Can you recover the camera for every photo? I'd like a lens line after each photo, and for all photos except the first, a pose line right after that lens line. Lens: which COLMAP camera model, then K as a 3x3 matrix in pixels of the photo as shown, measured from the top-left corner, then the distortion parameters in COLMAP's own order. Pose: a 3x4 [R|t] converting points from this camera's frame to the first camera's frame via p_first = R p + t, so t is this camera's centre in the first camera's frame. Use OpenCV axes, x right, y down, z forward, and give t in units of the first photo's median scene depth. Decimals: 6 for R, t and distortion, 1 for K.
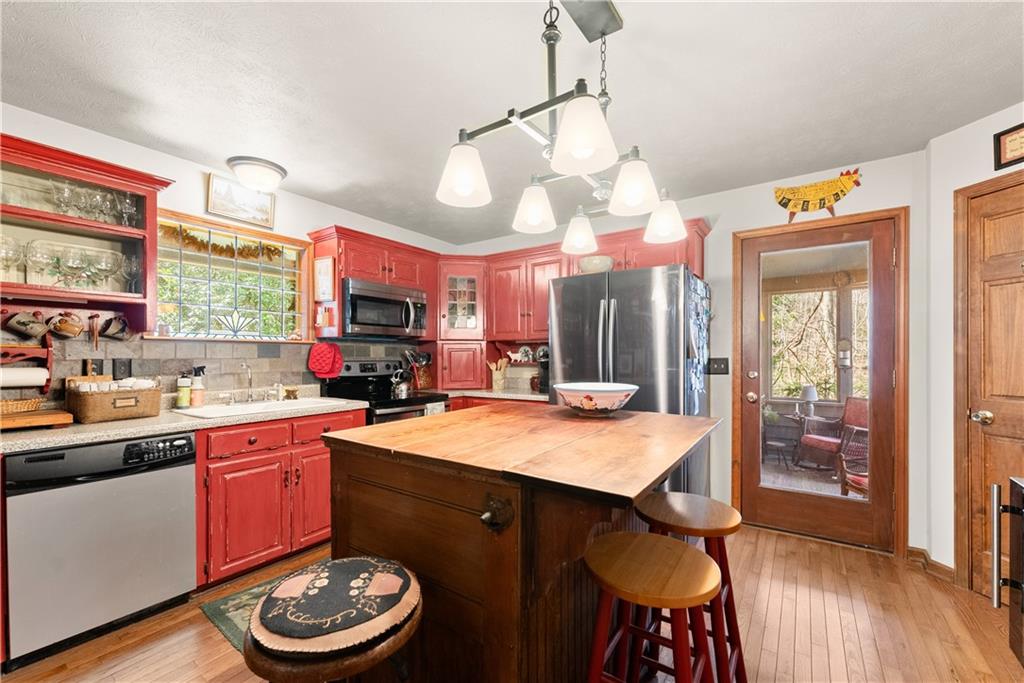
lens RADIAL K [[409.3, 0, 514.9], [0, 409.3, 358.4], [0, 0, 1]] dist [-0.000034, 0.000136]
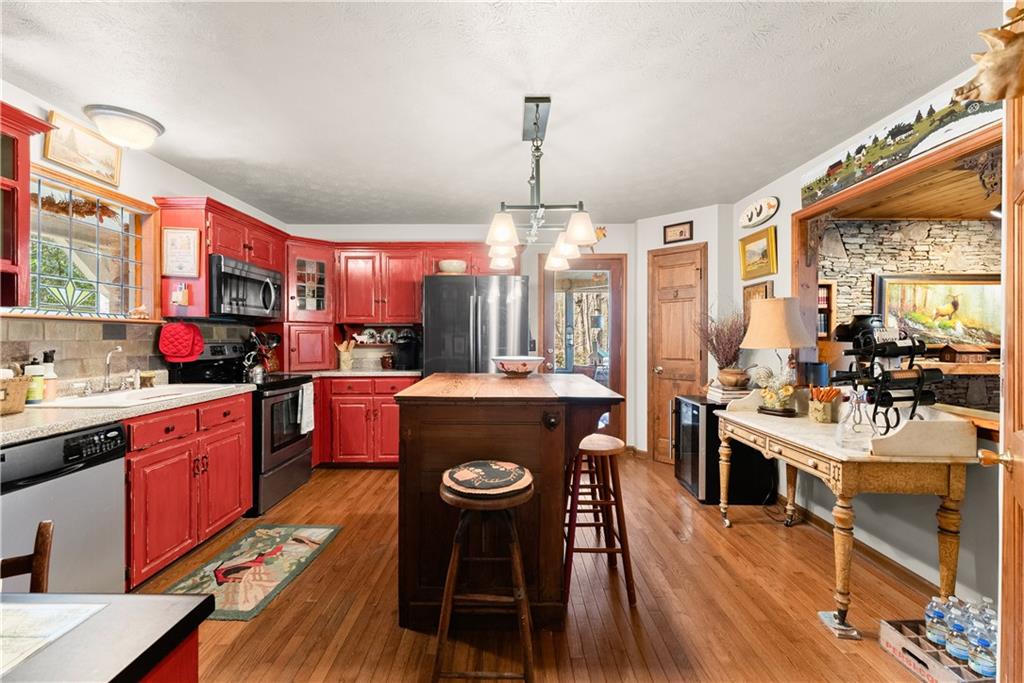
lens RADIAL K [[407.3, 0, 502.0], [0, 407.3, 342.0], [0, 0, 1]] dist [0.000119, 0.000347]
pose [[0.831995, -0.003849, 0.554770, -0.397716], [0.001395, 0.999987, 0.004845, 0.000199], [-0.554782, -0.003257, 0.831990, -0.141592]]
